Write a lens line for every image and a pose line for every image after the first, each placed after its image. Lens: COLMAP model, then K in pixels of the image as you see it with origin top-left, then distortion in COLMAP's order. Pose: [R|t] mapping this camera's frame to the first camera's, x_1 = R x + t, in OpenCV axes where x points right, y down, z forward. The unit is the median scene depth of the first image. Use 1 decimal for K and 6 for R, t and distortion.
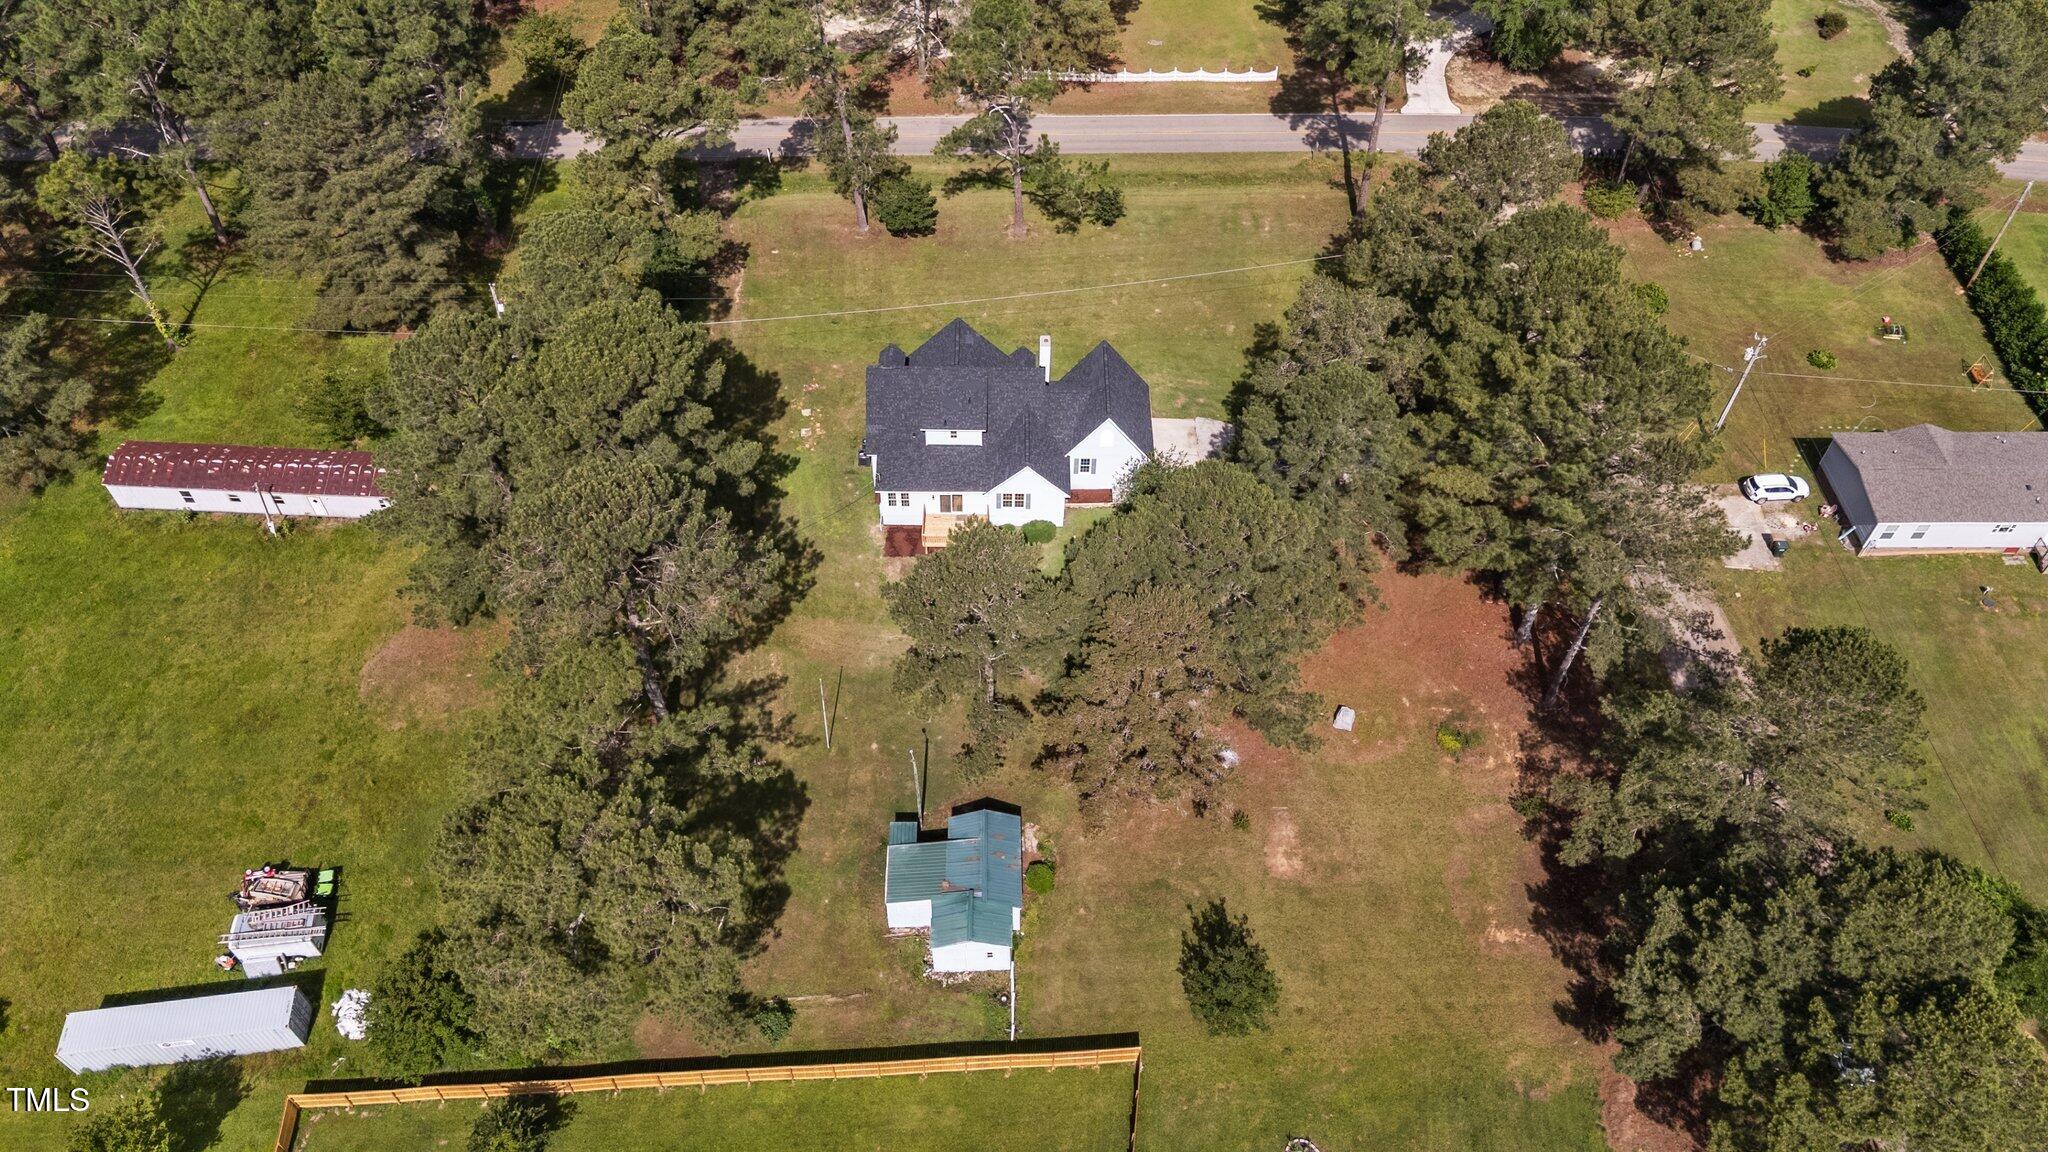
lens RADIAL K [[1520.1, 0, 1015.4], [0, 1520.1, 556.4], [0, 0, 1]] dist [0.070852, -0.075390]
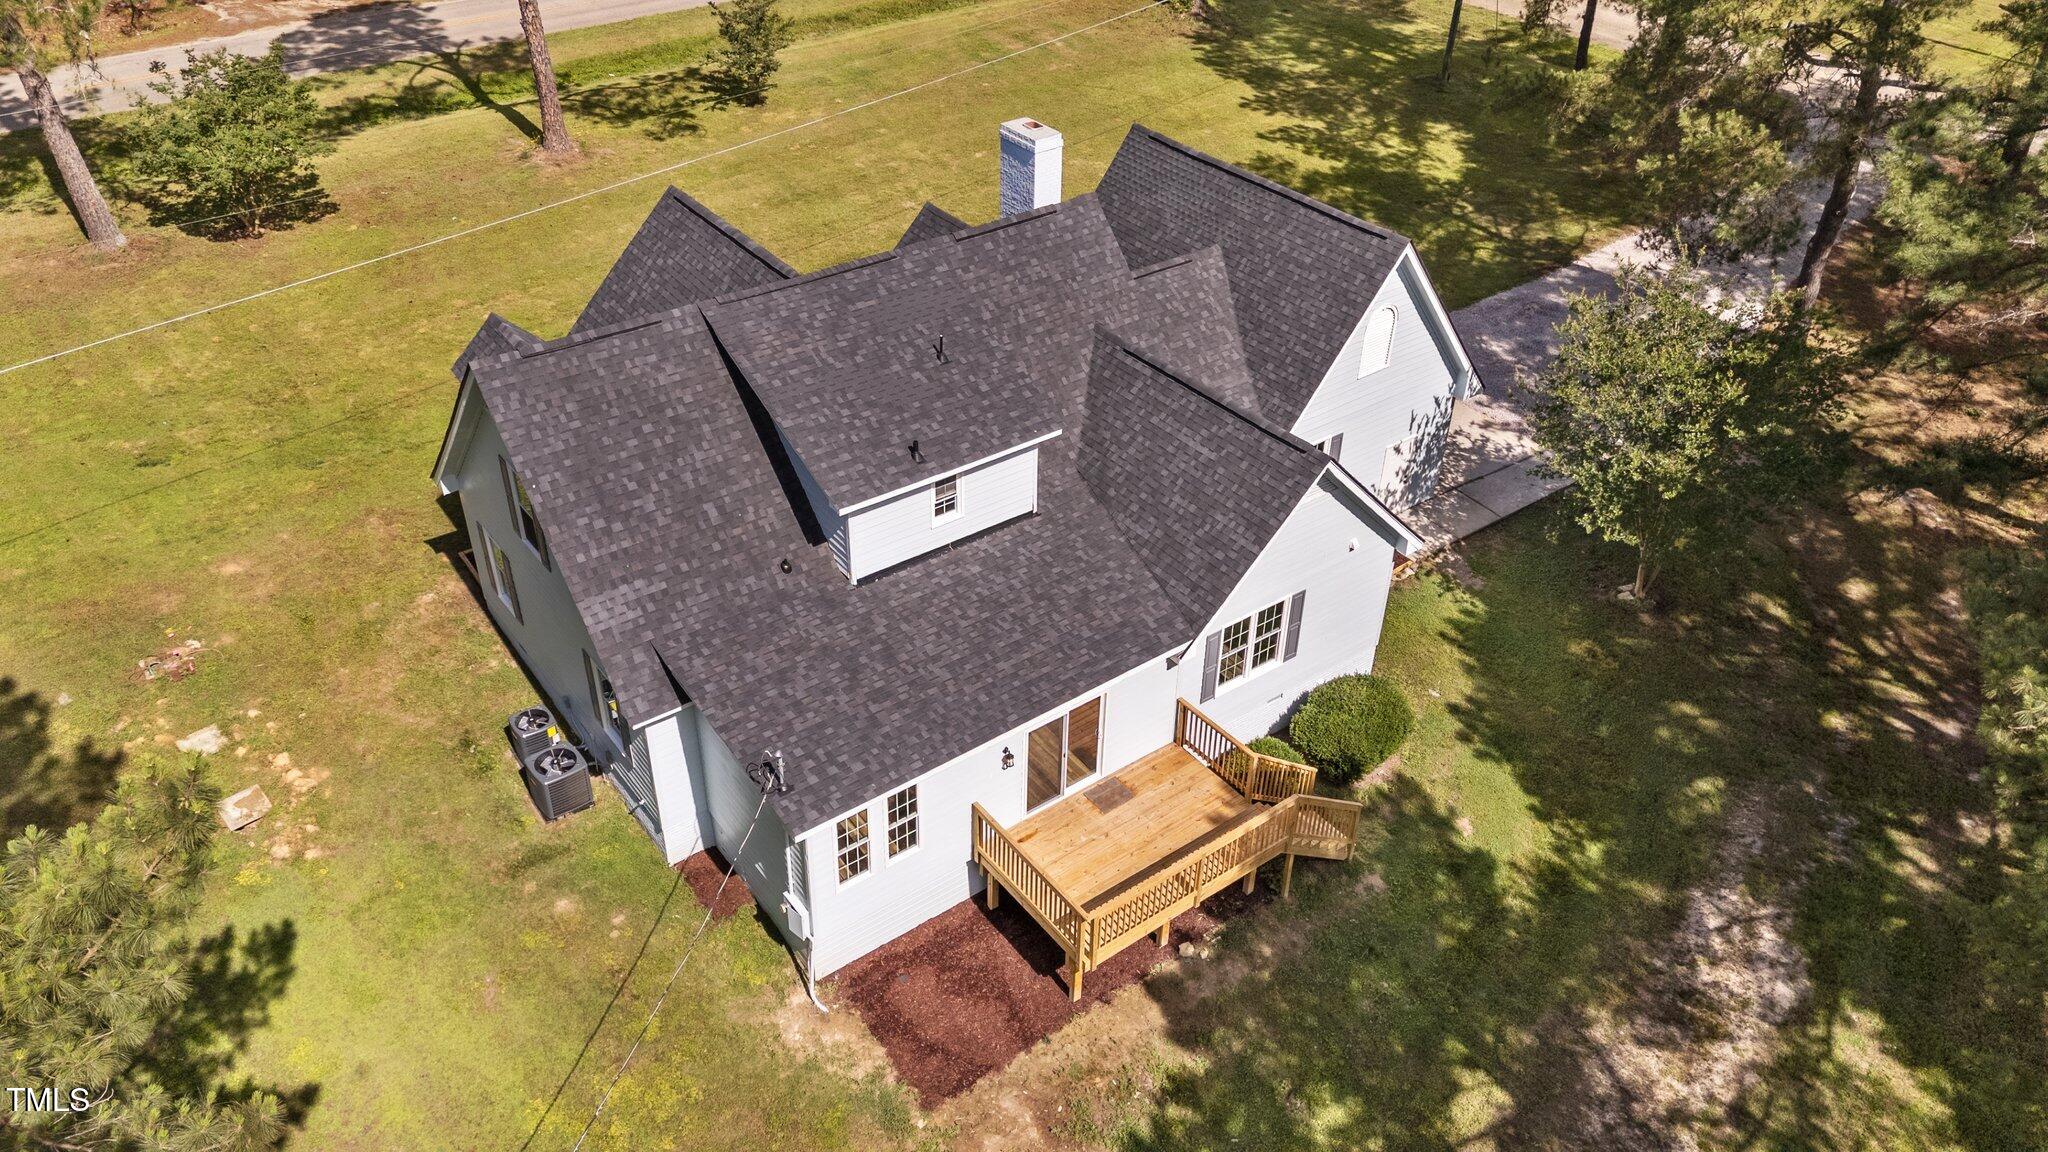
lens RADIAL K [[1520.1, 0, 1022.4], [0, 1520.1, 565.1], [0, 0, 1]] dist [0.070852, -0.075390]
pose [[0.799528, -0.348479, 0.489201, -0.154430], [0.447518, 0.888864, -0.098229, -0.040595], [-0.400603, 0.297463, 0.866622, 0.783581]]
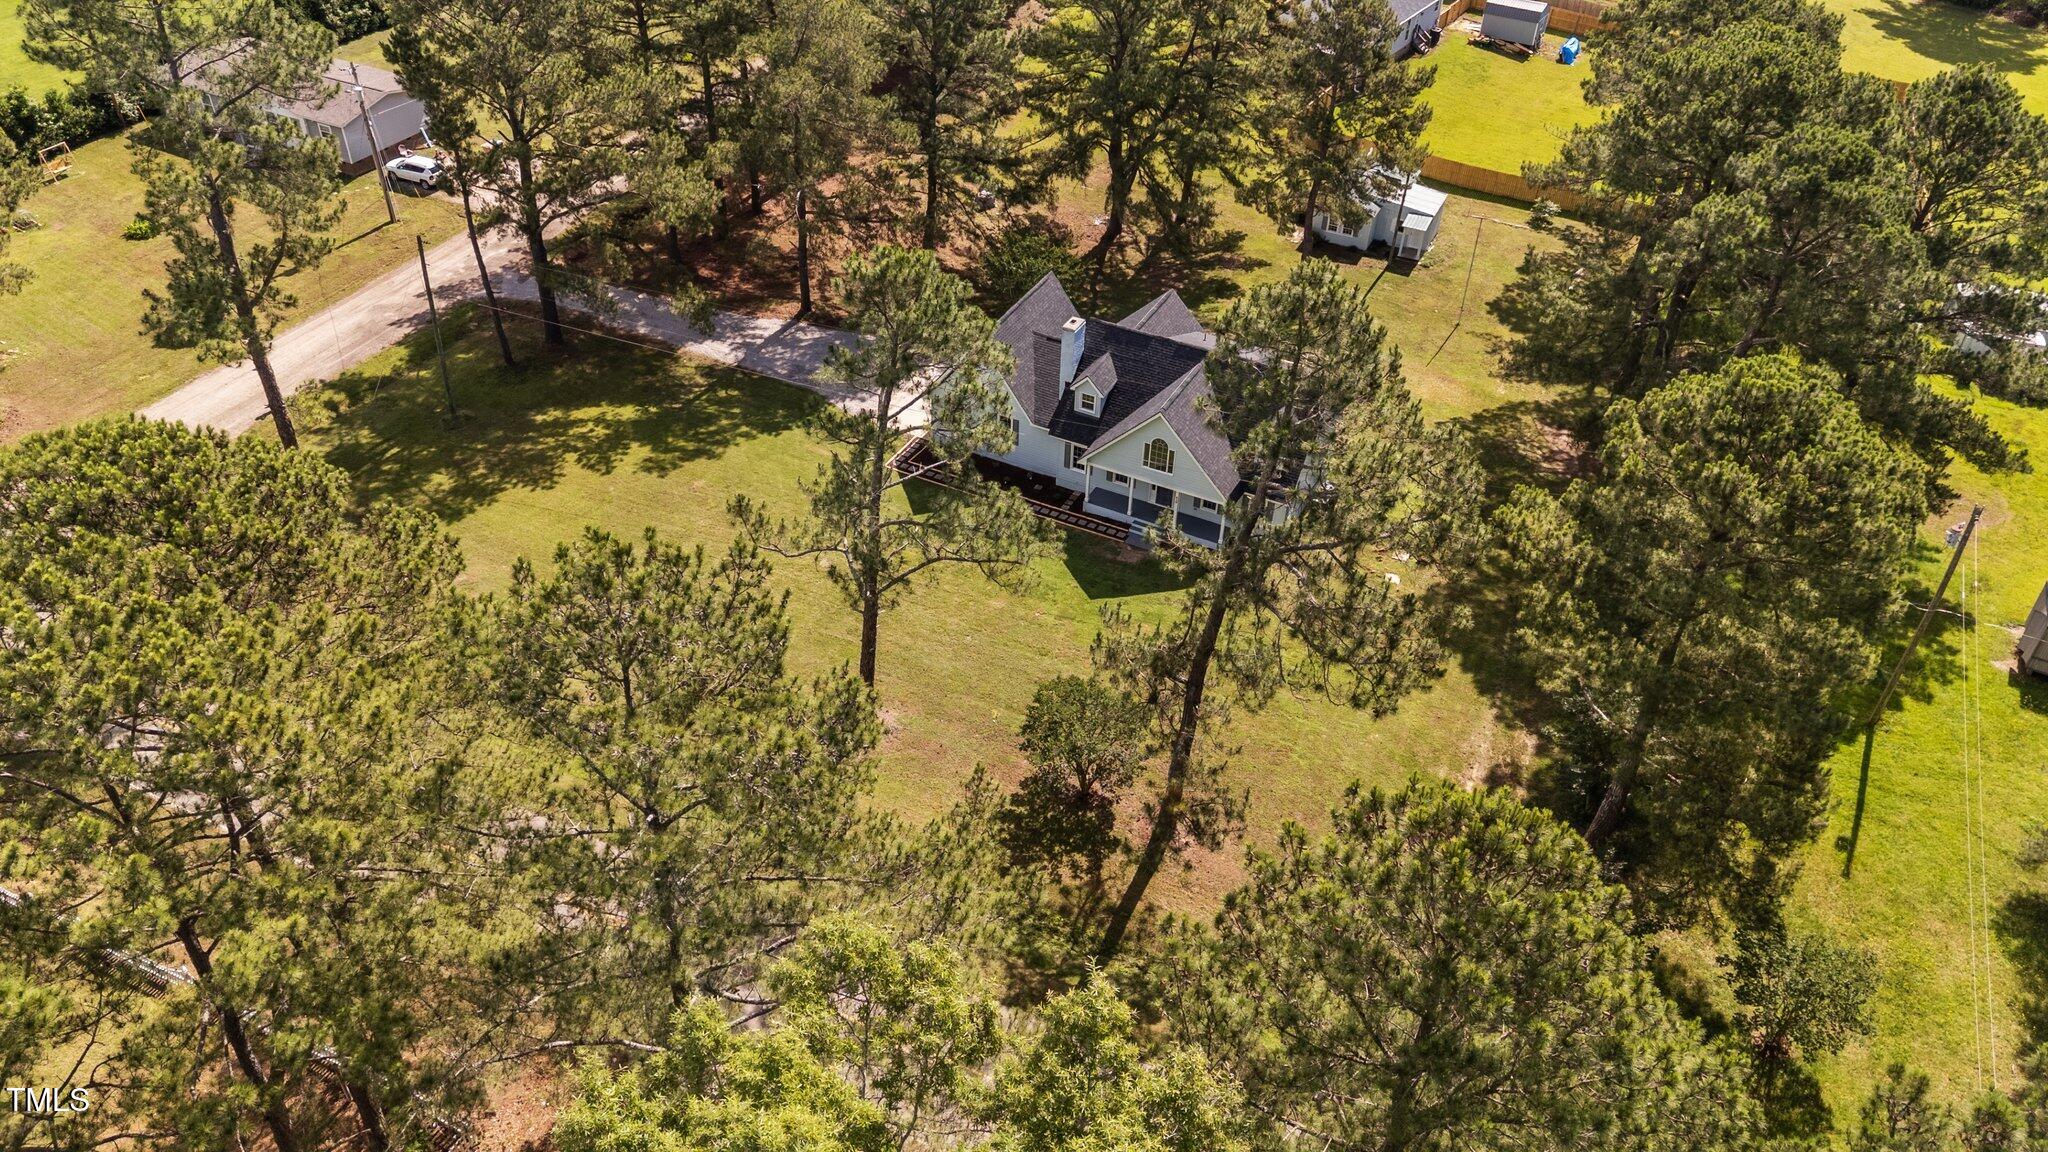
lens RADIAL K [[1520.1, 0, 1009.9], [0, 1520.1, 569.5], [0, 0, 1]] dist [0.070852, -0.075390]
pose [[-0.888890, -0.312577, 0.334917, -0.221873], [0.314054, 0.116481, 0.942232, -0.794683], [-0.333532, 0.942723, -0.005373, 1.129358]]
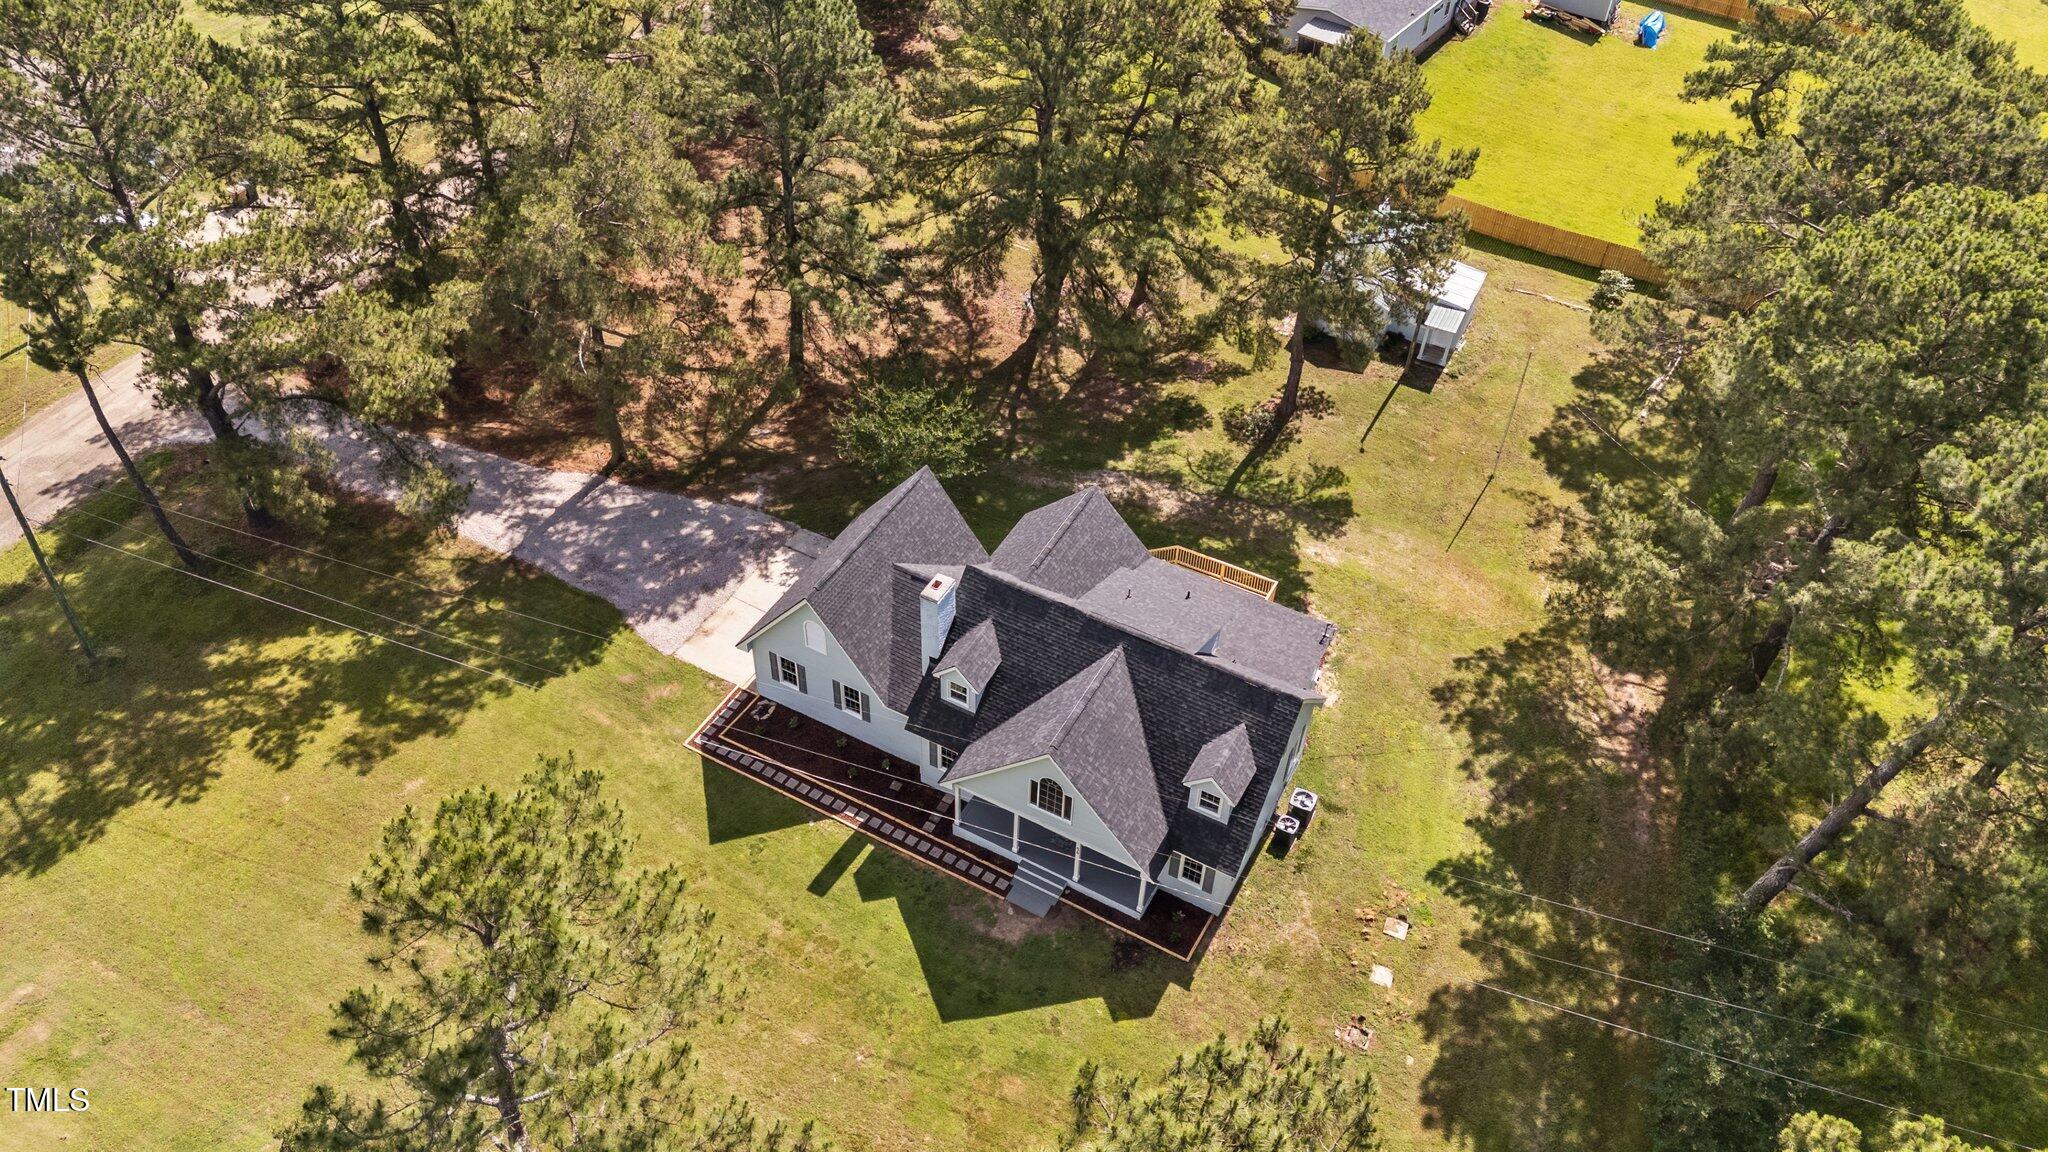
lens RADIAL K [[1520.1, 0, 1009.7], [0, 1520.1, 561.8], [0, 0, 1]] dist [0.070852, -0.075390]
pose [[-0.878753, -0.360006, 0.313351, -0.148276], [0.326072, 0.026584, 0.944971, -0.591893], [-0.348526, 0.932571, 0.094027, 0.947999]]
